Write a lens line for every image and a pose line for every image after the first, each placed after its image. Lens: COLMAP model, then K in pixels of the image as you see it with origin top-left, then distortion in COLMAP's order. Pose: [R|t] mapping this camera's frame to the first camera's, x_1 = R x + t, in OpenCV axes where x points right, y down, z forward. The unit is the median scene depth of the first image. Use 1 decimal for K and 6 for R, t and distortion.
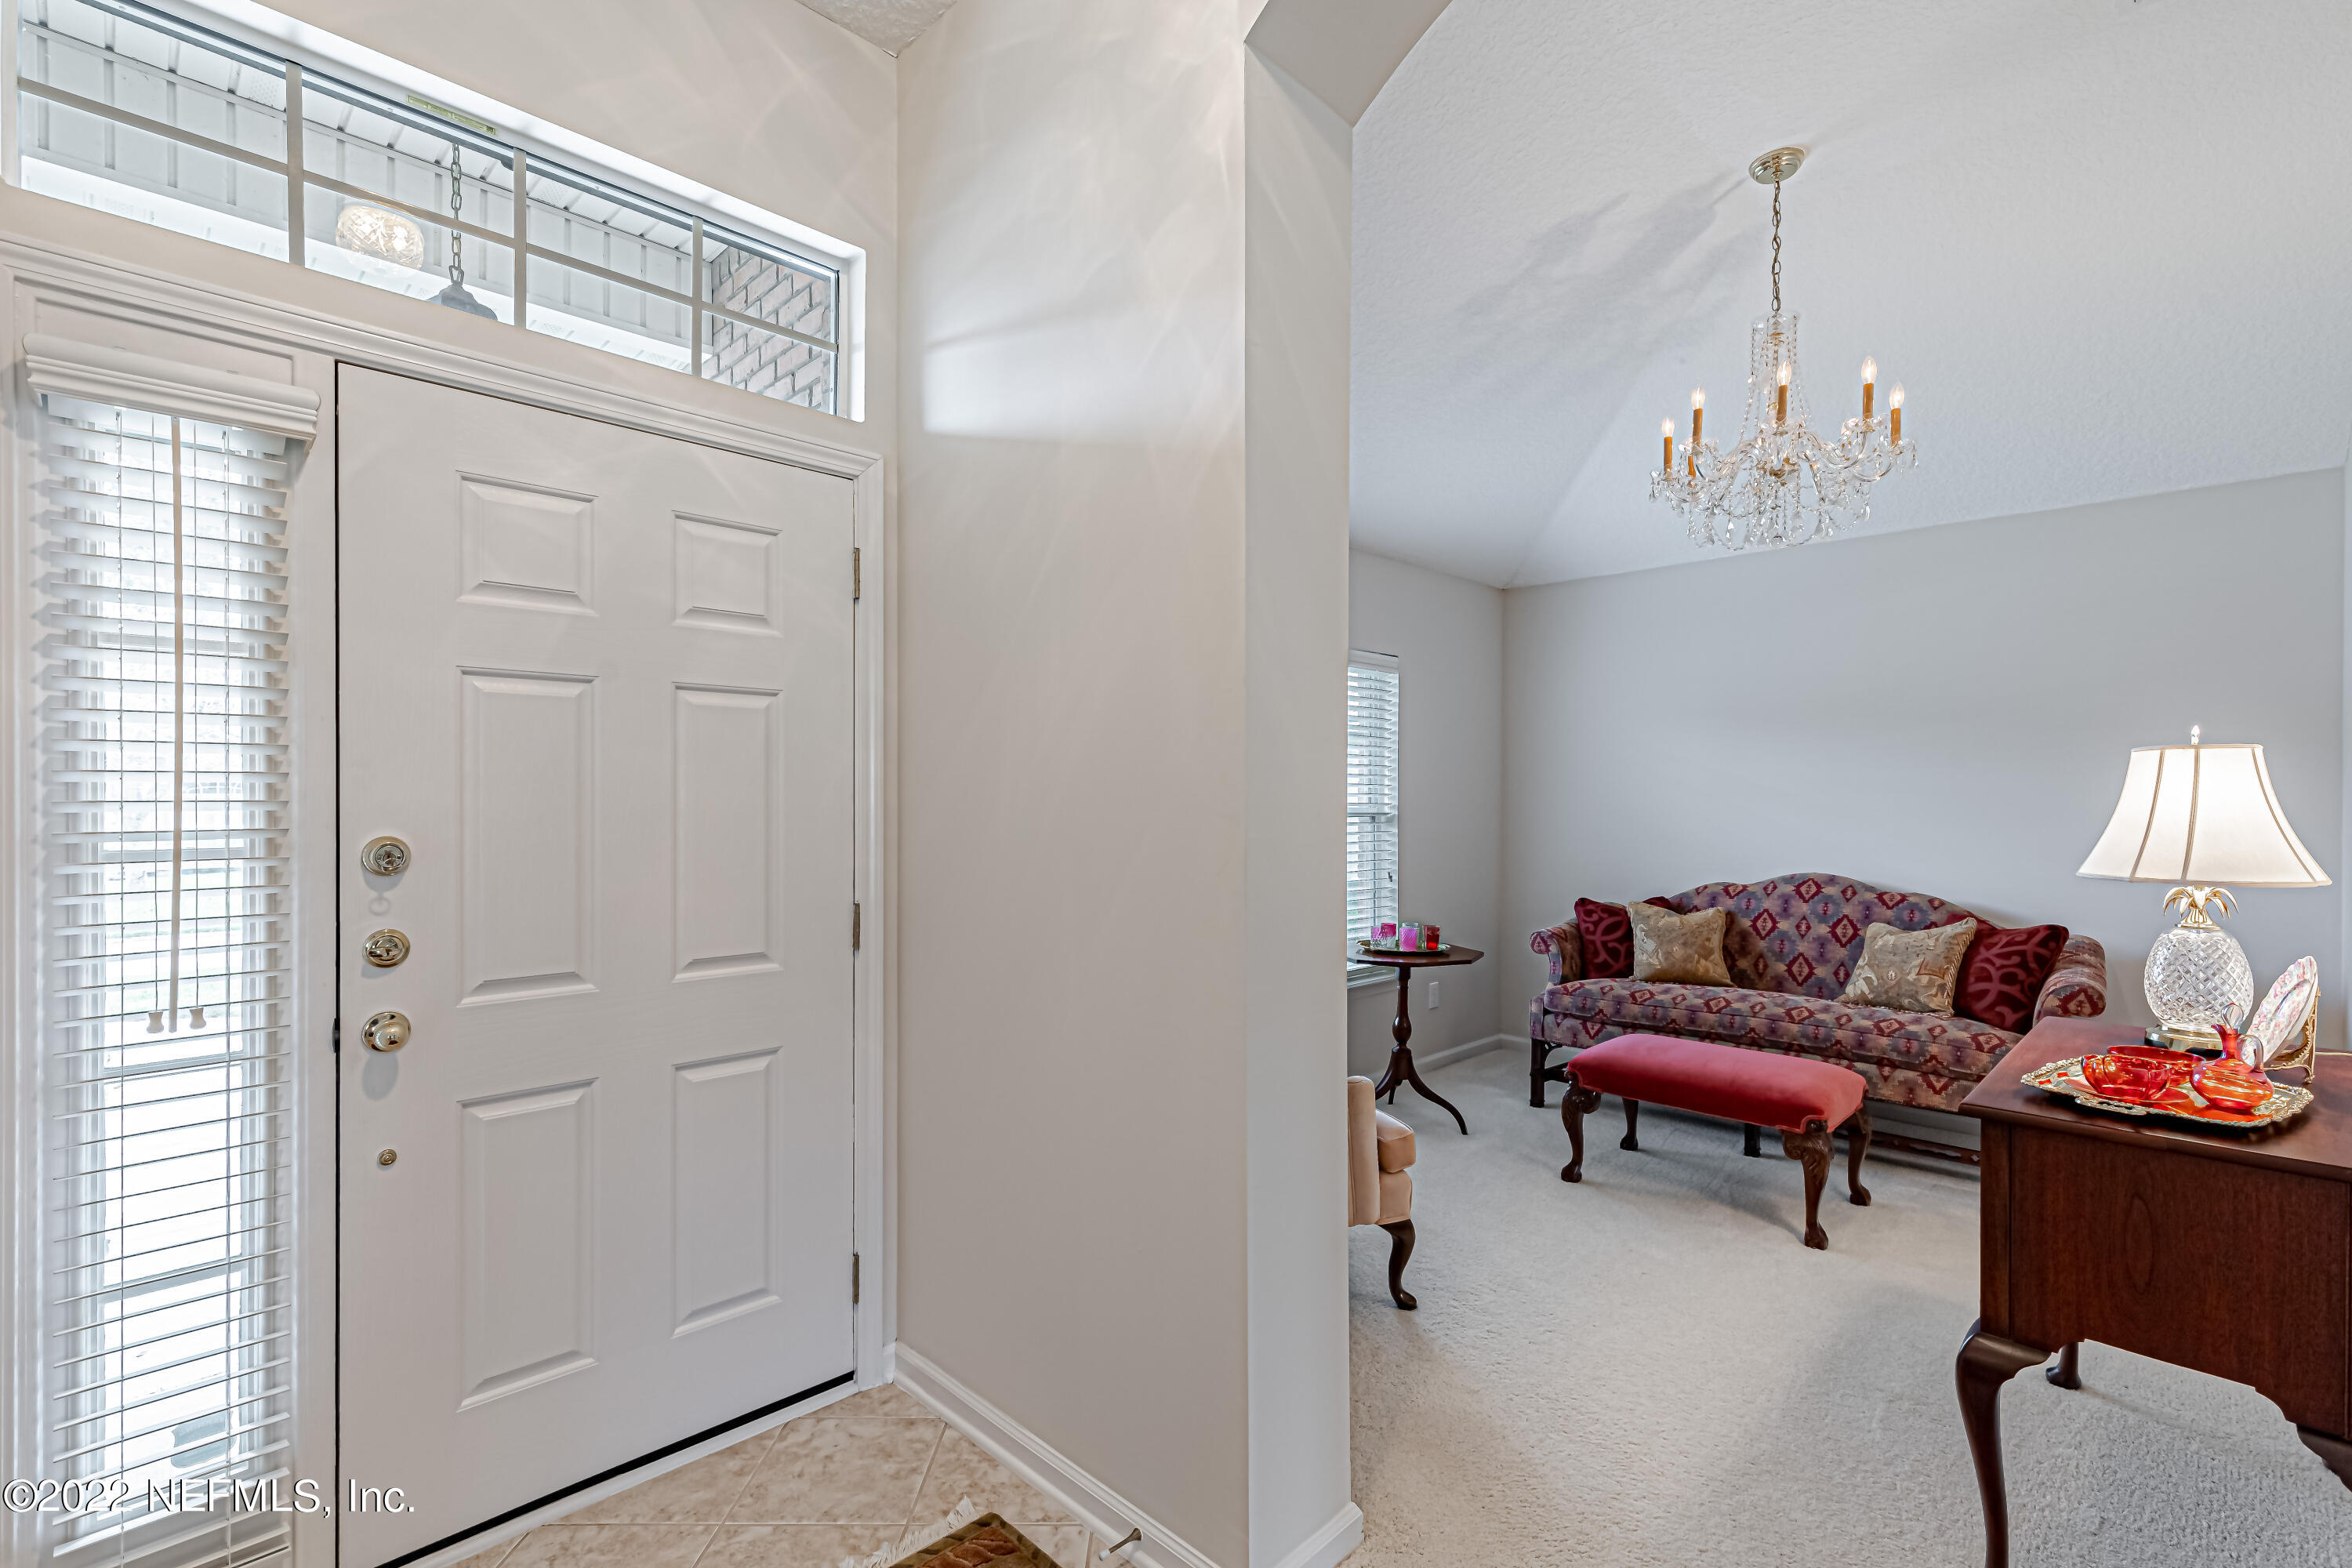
lens RADIAL K [[1062.7, 0, 1184.6], [0, 1062.7, 801.3], [0, 0, 1]] dist [0.010940, -0.001747]
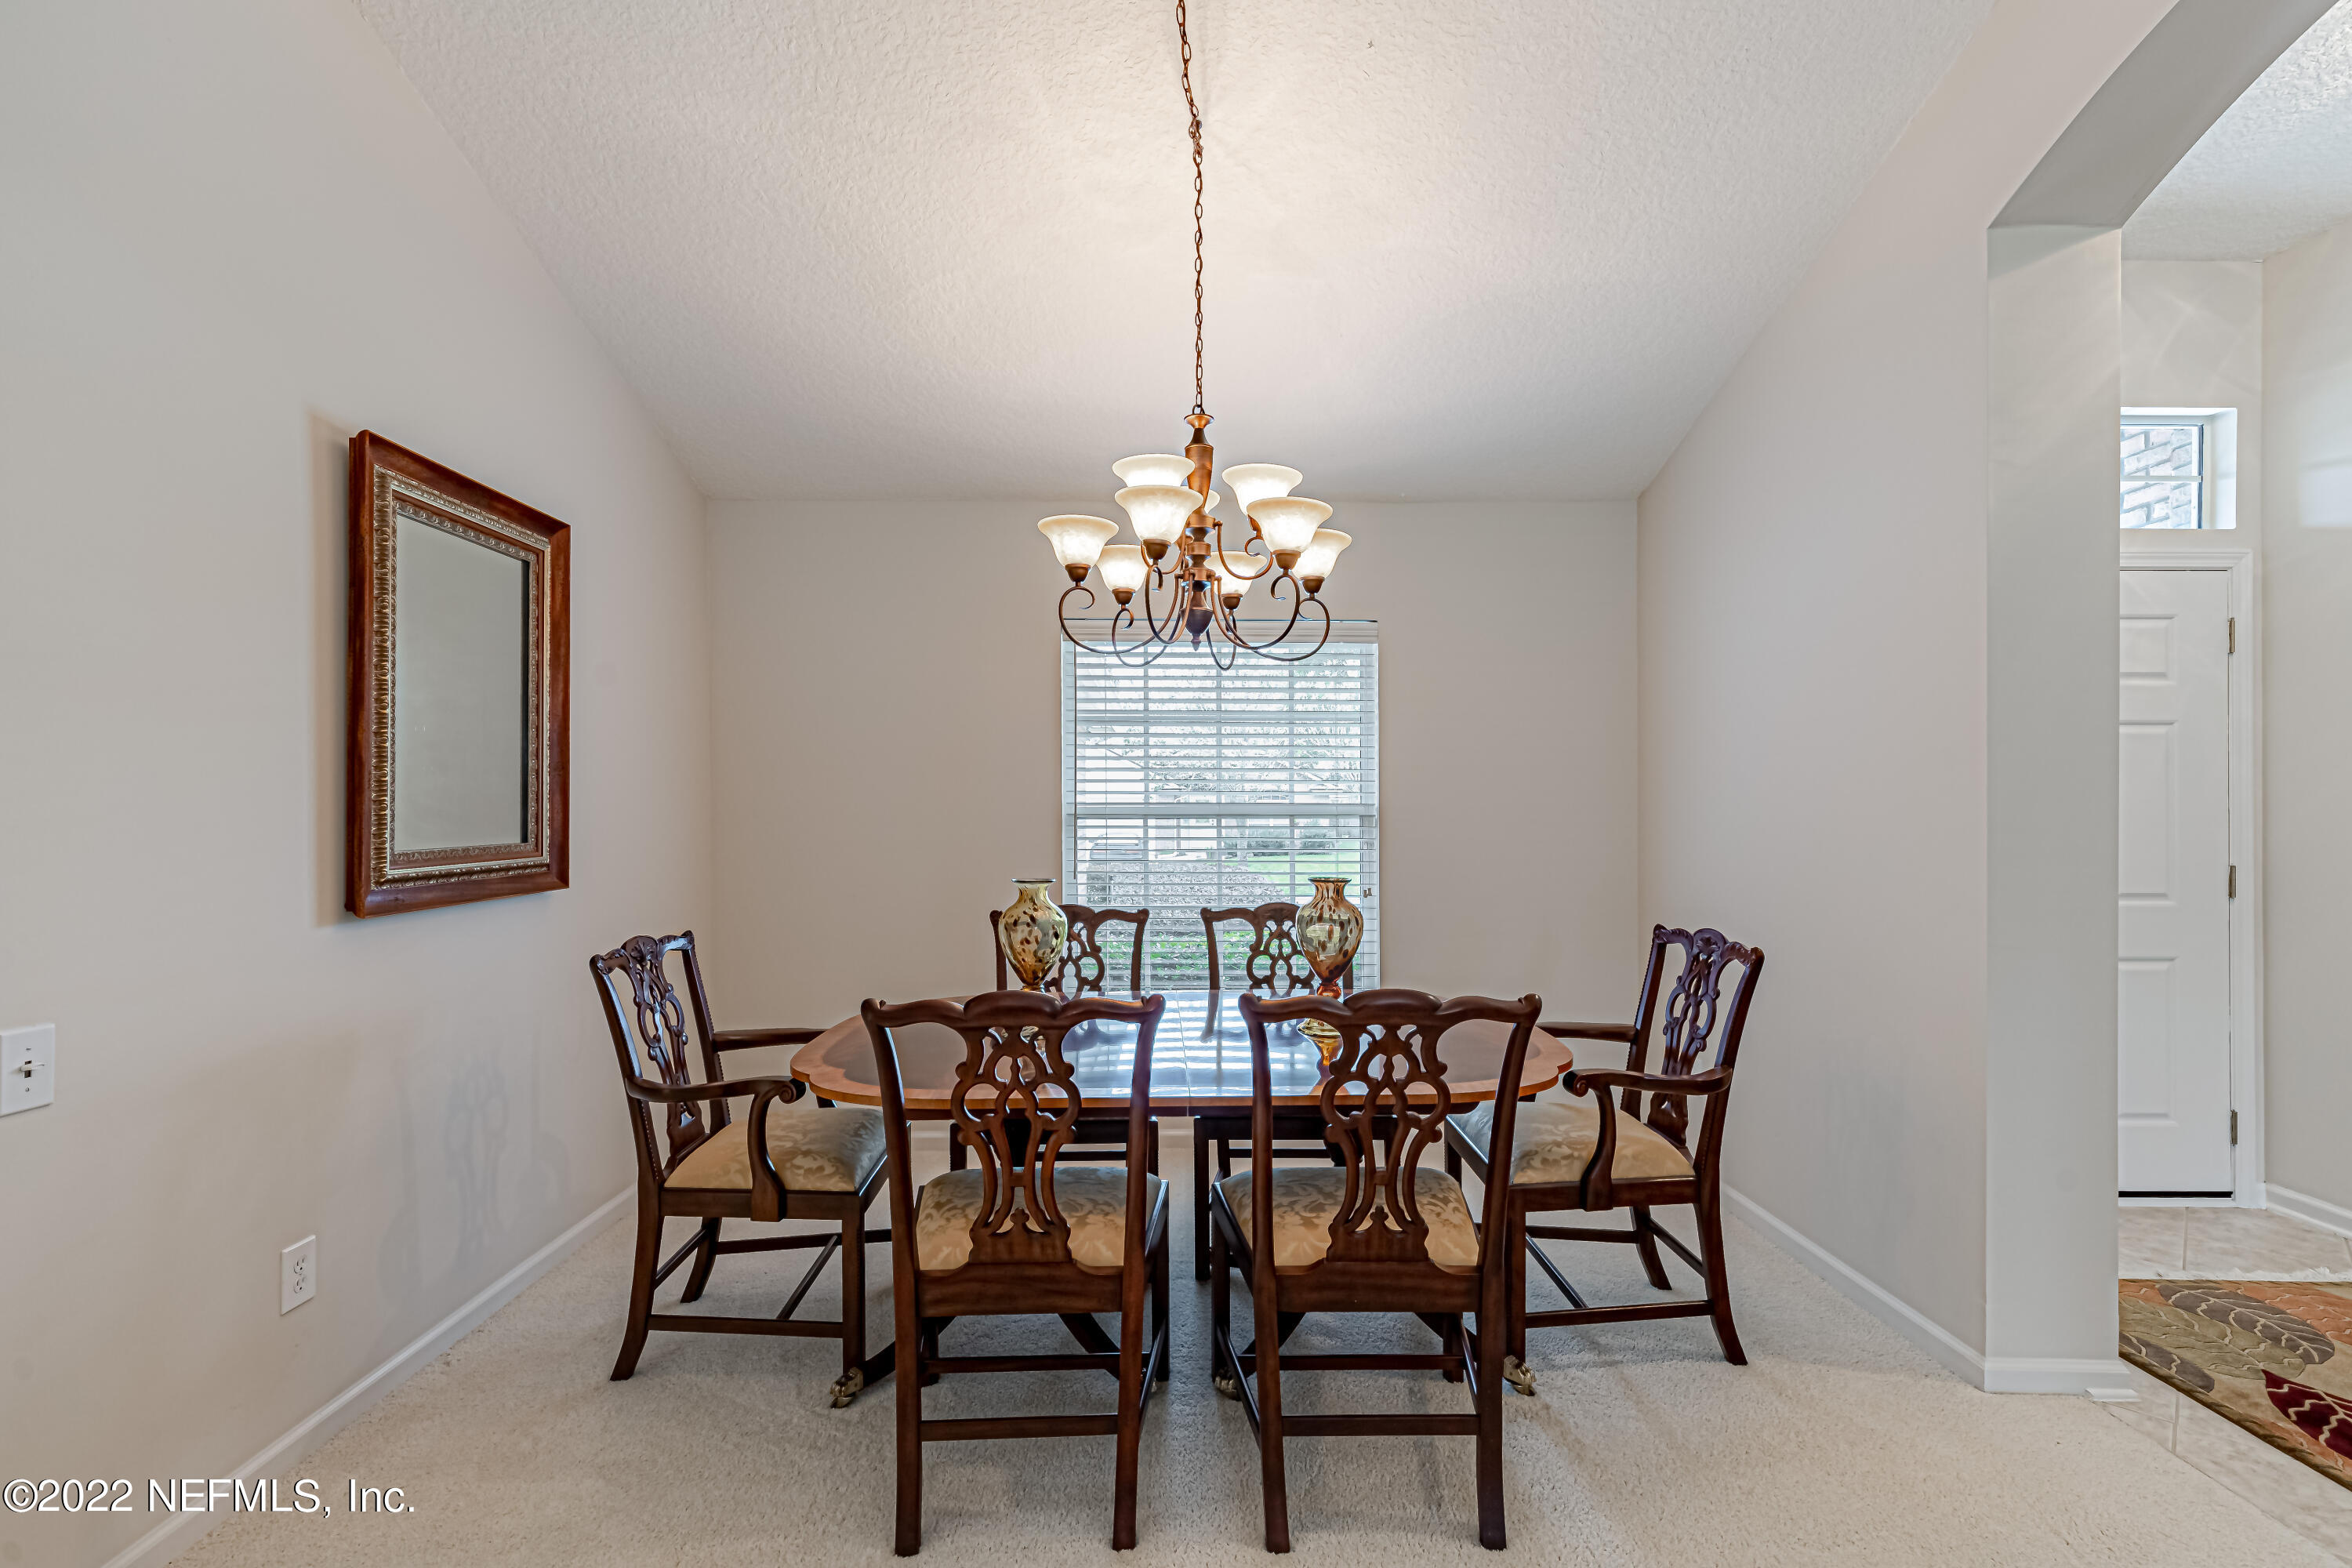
lens RADIAL K [[1062.7, 0, 1187.1], [0, 1062.7, 801.1], [0, 0, 1]] dist [0.010940, -0.001747]
pose [[0.721809, -0.002757, -0.692087, -0.322707], [-0.002136, 0.999978, -0.006212, 0.021064], [0.692089, 0.005962, 0.721788, -1.009371]]
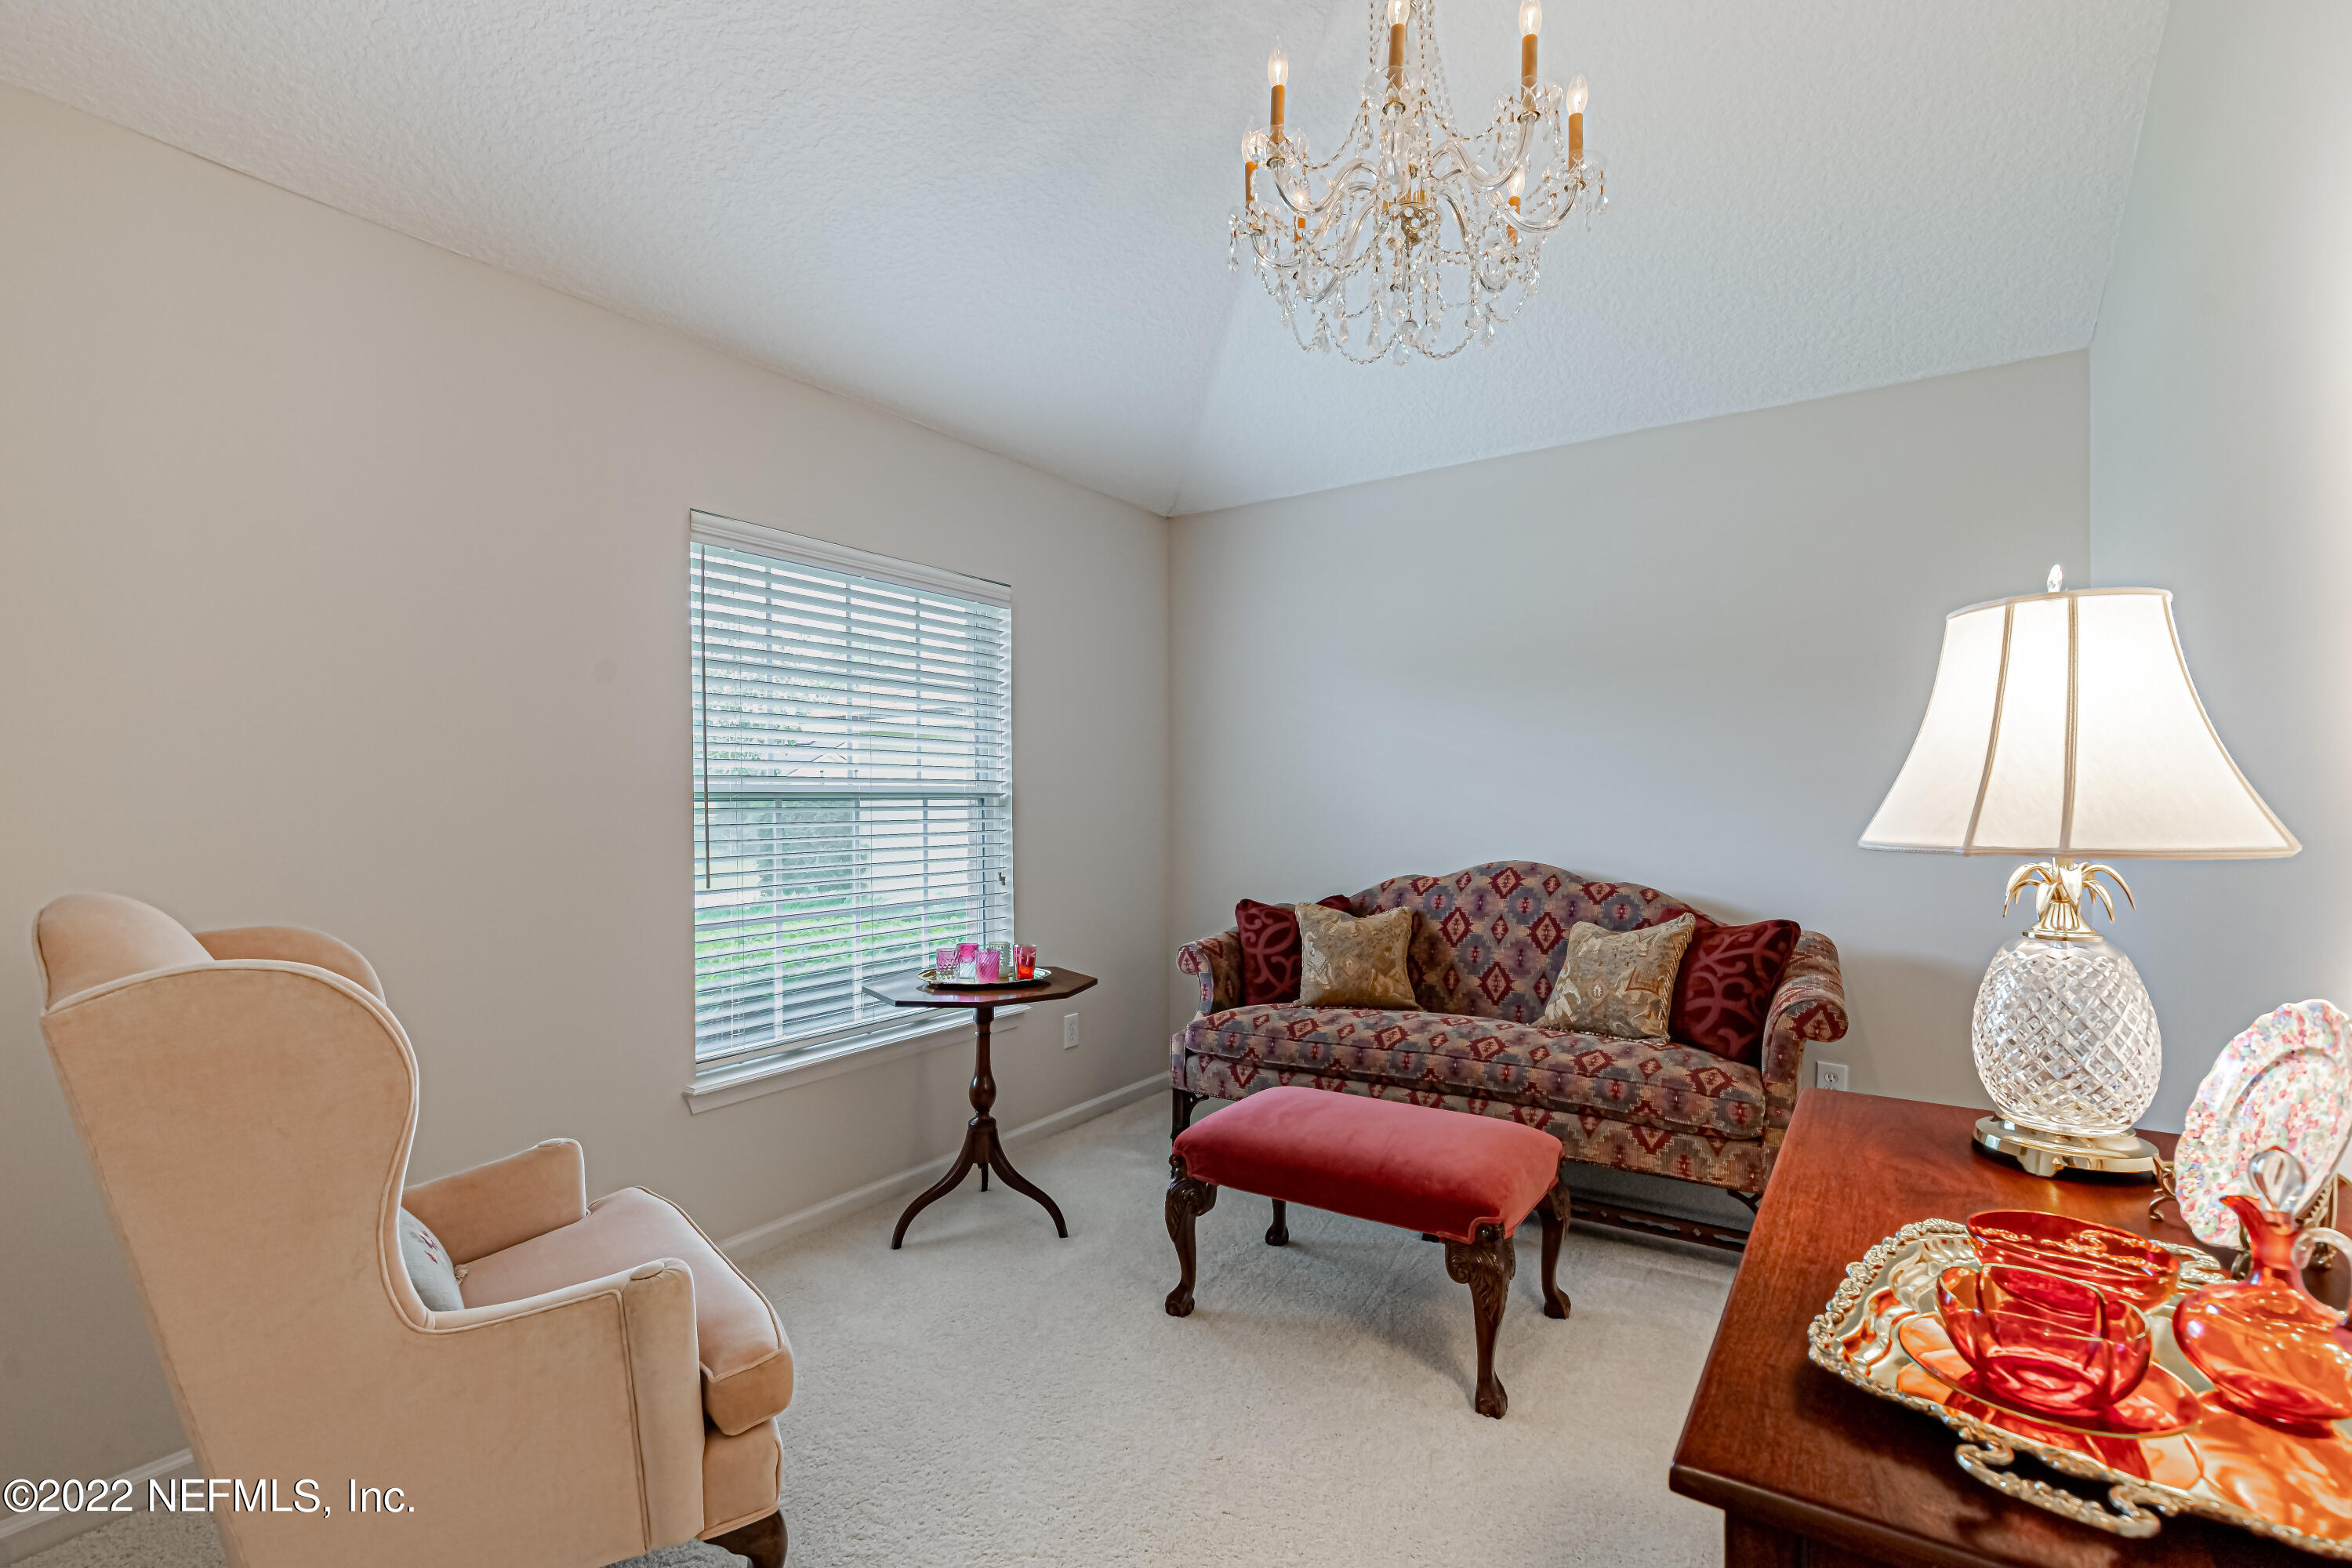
lens RADIAL K [[1062.7, 0, 1184.2], [0, 1062.7, 807.1], [0, 0, 1]] dist [0.010940, -0.001747]
pose [[0.981270, -0.011502, 0.192292, 0.362492], [0.010986, 0.999933, 0.003753, 0.040067], [-0.192322, -0.001570, 0.981331, 0.493605]]
